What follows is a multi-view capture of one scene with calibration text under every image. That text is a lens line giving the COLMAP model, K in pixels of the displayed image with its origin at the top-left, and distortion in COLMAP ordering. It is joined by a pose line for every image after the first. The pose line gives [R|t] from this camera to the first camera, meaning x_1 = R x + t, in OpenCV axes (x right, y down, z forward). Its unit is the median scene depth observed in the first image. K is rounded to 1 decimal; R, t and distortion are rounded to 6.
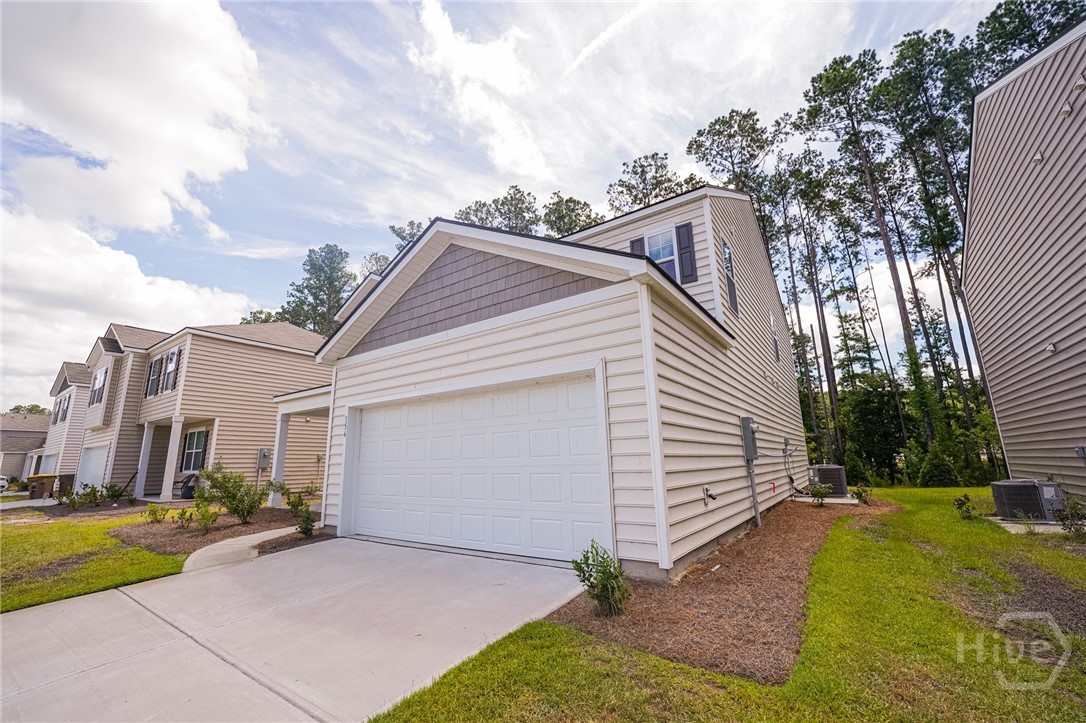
lens RADIAL K [[444.6, 0, 543.0], [0, 444.6, 361.5], [0, 0, 1]] dist [-0.022918, 0.000513]
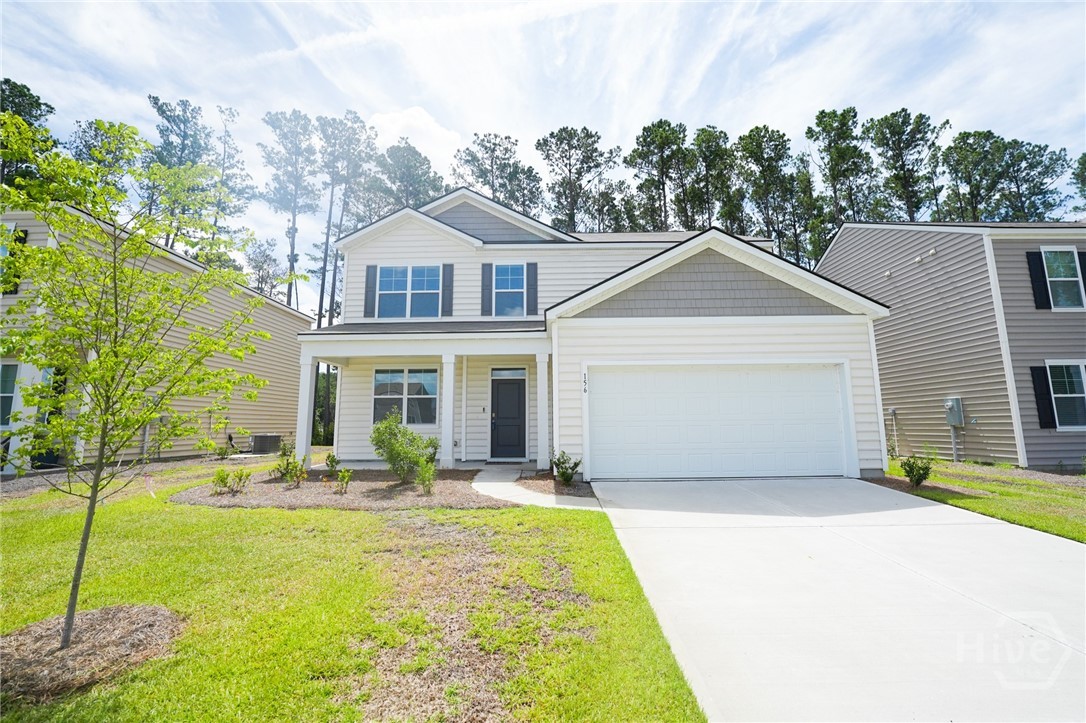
lens RADIAL K [[444.6, 0, 543.0], [0, 444.6, 361.5], [0, 0, 1]] dist [-0.022918, 0.000513]
pose [[0.822592, 0.095311, 0.560587, -0.248348], [-0.136719, 0.990084, 0.032285, 0.015770], [-0.551951, -0.103201, 0.827466, 0.034352]]
